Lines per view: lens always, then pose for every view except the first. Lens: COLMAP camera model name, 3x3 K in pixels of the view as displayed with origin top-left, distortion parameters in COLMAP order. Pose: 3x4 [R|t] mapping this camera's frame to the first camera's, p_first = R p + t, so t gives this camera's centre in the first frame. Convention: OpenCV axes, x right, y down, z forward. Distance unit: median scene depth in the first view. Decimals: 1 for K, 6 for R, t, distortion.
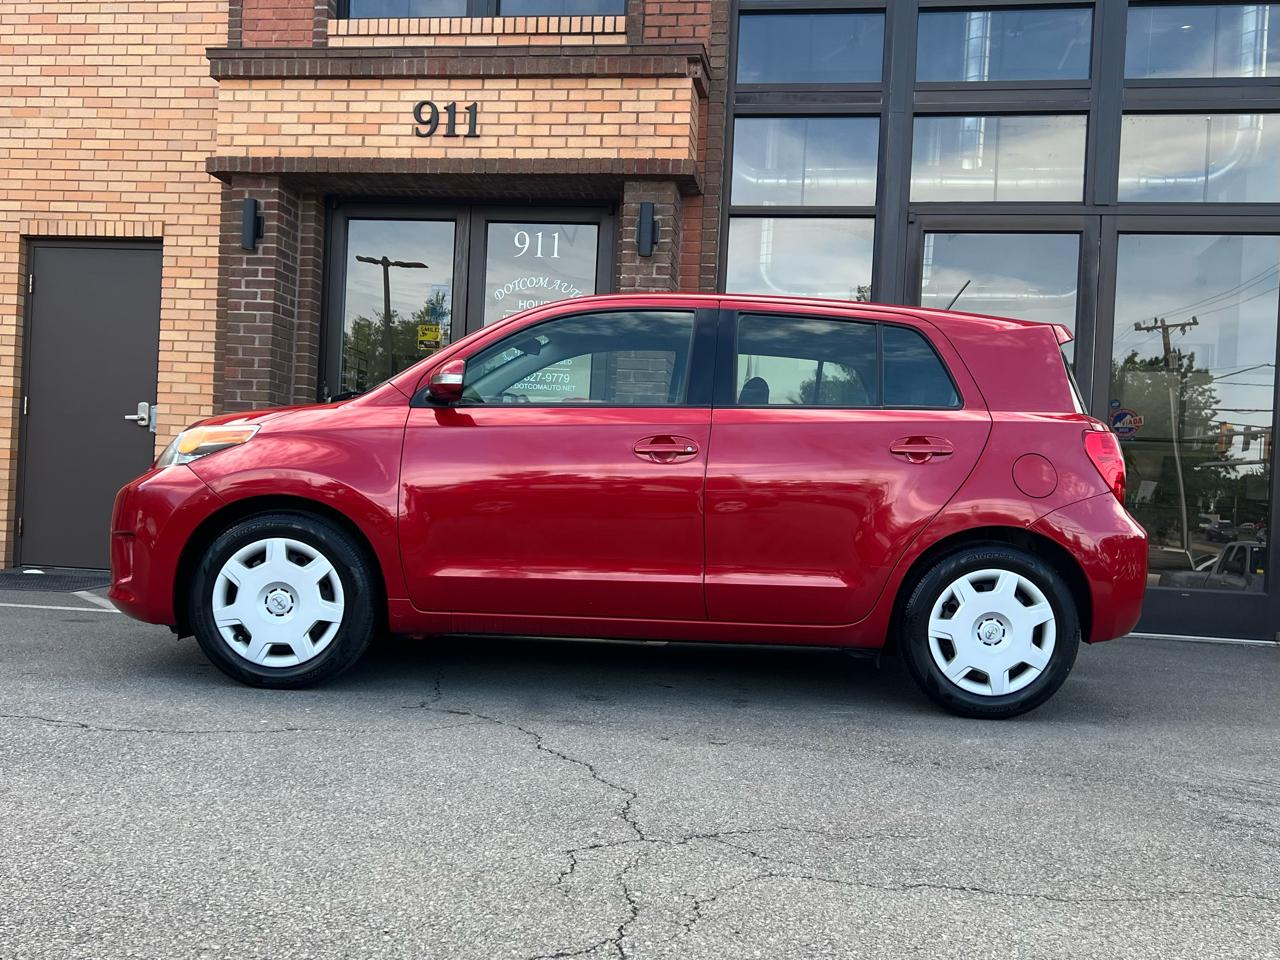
lens RADIAL K [[1205.7, 0, 650.6], [0, 1205.7, 524.3], [0, 0, 1]] dist [0.058185, -0.063919]
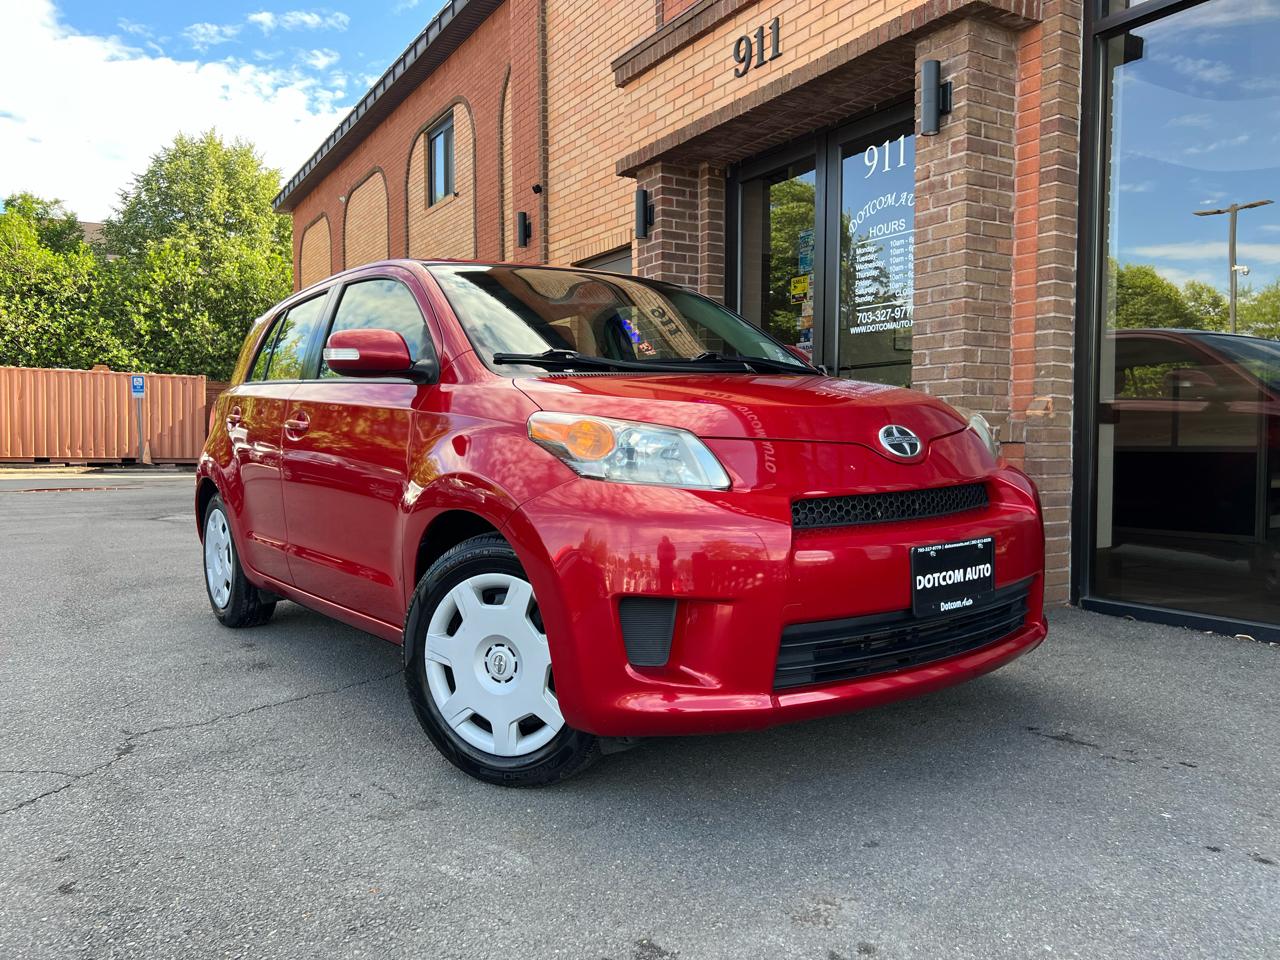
lens RADIAL K [[968.9, 0, 641.7], [0, 968.9, 482.7], [0, 0, 1]] dist [0.040440, -0.044007]
pose [[0.636536, -0.015699, -0.771087, 0.326033], [0.030539, 0.999522, 0.004861, -0.014668], [0.770642, -0.026643, 0.636711, 0.448874]]
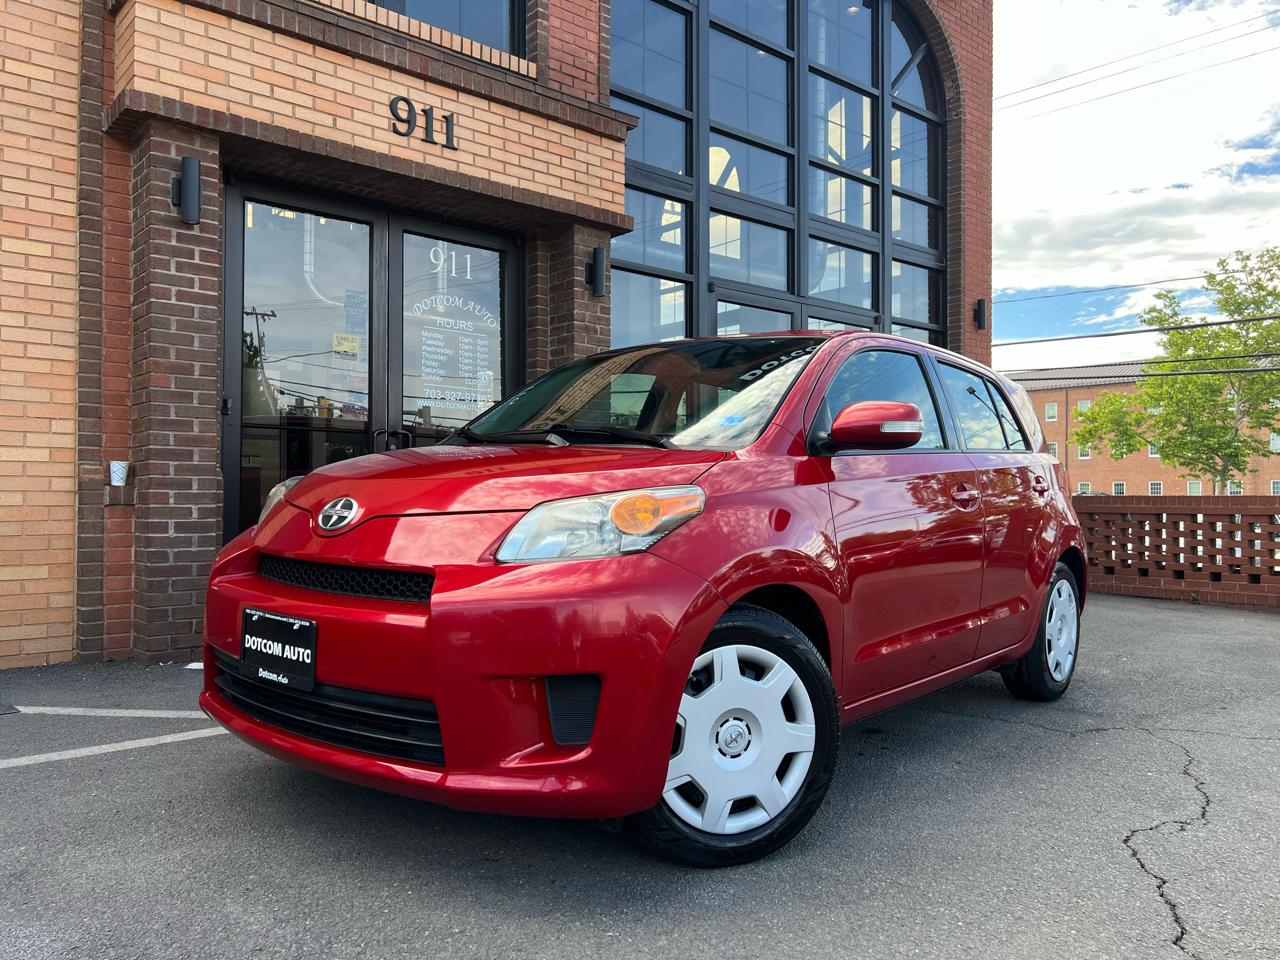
lens RADIAL K [[965.1, 0, 646.2], [0, 965.1, 478.9], [0, 0, 1]] dist [0.044317, -0.041171]
pose [[0.645124, -0.032159, 0.763401, -0.621747], [0.031624, 0.999382, 0.015376, -0.064052], [-0.763424, 0.014223, 0.645742, 0.380510]]
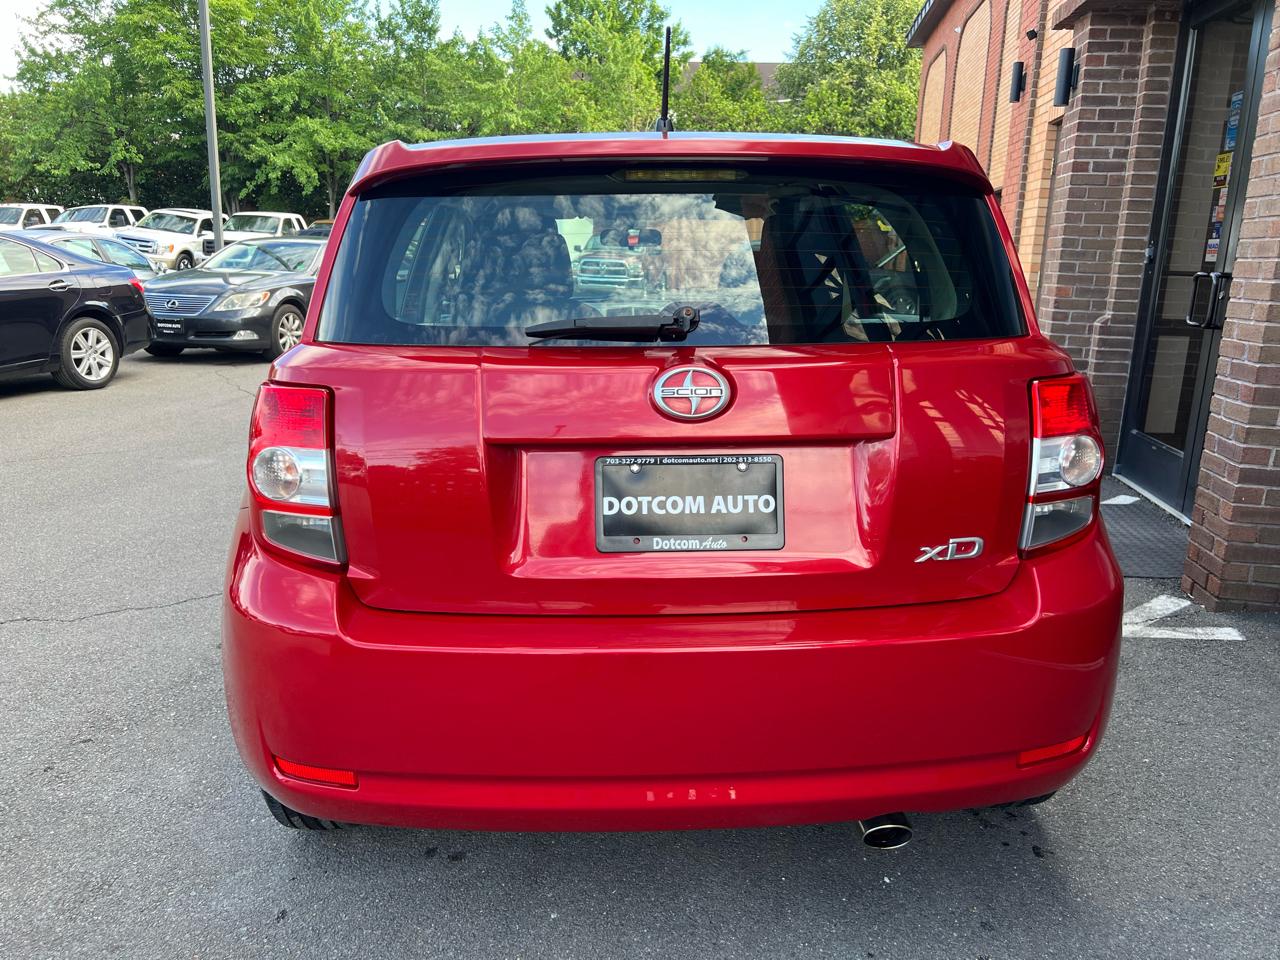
lens RADIAL K [[965.1, 0, 641.1], [0, 965.1, 476.6], [0, 0, 1]] dist [0.040521, -0.034948]
pose [[0.022351, 0.173727, -0.984540, 0.445270], [-0.032955, 0.984379, 0.172950, -0.065533], [0.999207, 0.028580, 0.027727, 0.666073]]
